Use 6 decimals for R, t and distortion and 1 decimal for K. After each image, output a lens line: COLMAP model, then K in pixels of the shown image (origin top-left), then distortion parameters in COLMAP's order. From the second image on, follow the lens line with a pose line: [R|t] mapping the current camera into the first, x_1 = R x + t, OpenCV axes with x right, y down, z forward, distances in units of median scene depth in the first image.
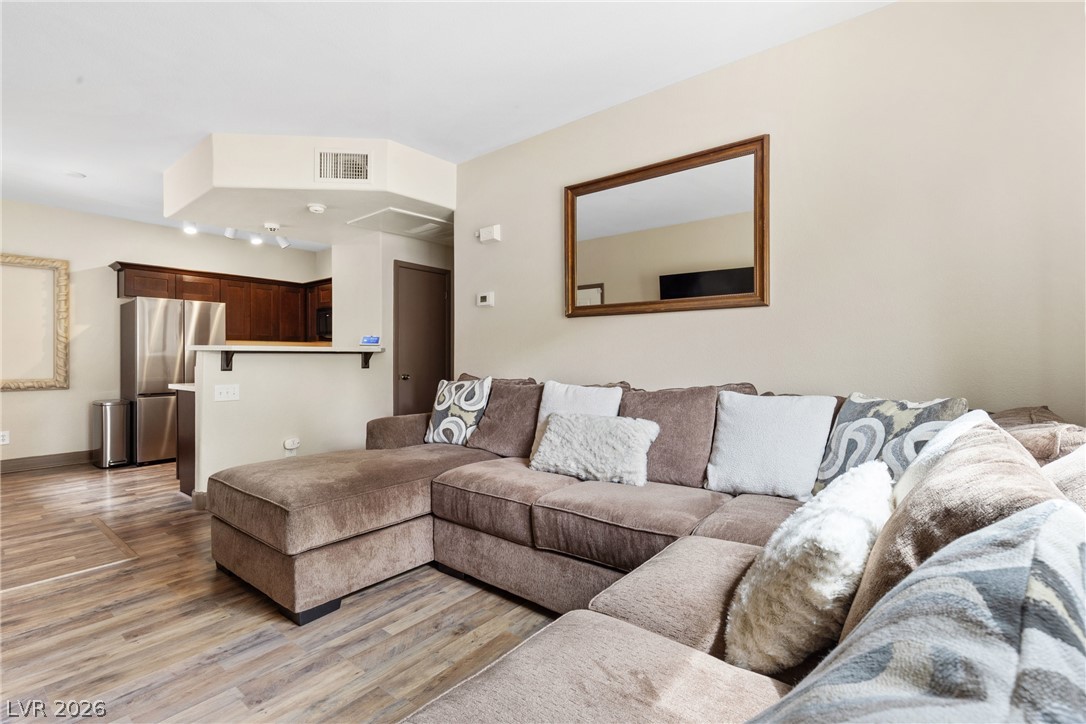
lens RADIAL K [[486.4, 0, 543.5], [0, 486.4, 356.1], [0, 0, 1]] dist [0.010510, -0.000872]
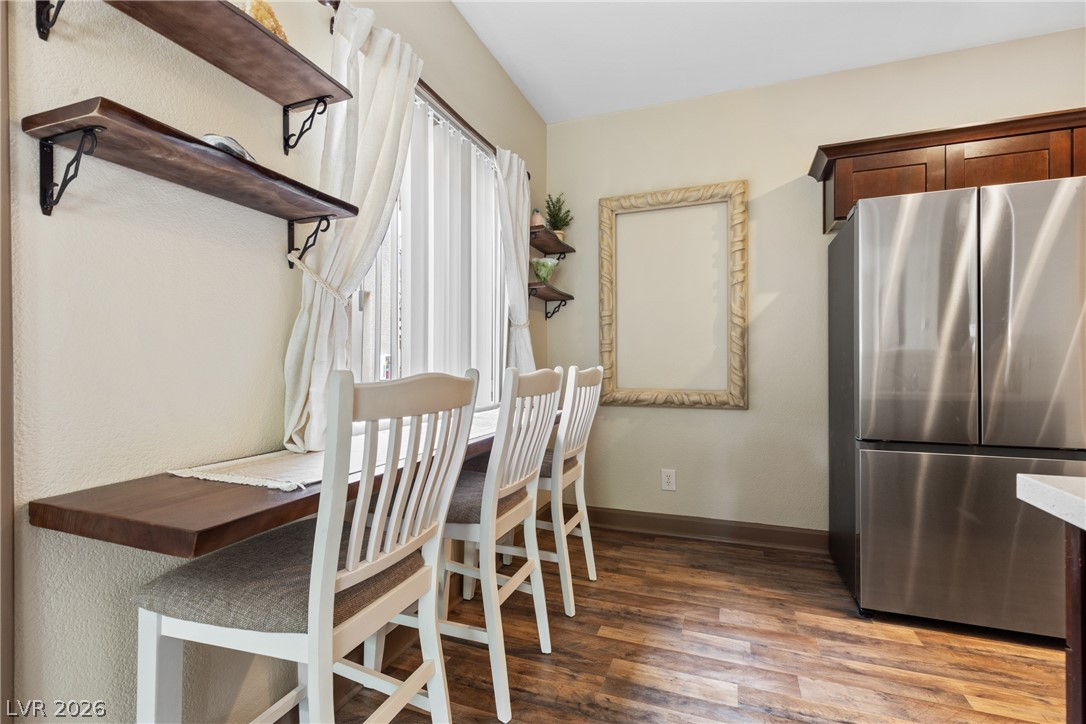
lens RADIAL K [[486.4, 0, 546.2], [0, 486.4, 358.3], [0, 0, 1]] dist [0.010510, -0.000872]
pose [[0.296474, -0.002069, -0.955039, -0.511218], [0.005352, 0.999986, -0.000504, 0.007731], [0.955026, -0.004962, 0.296481, 0.622306]]
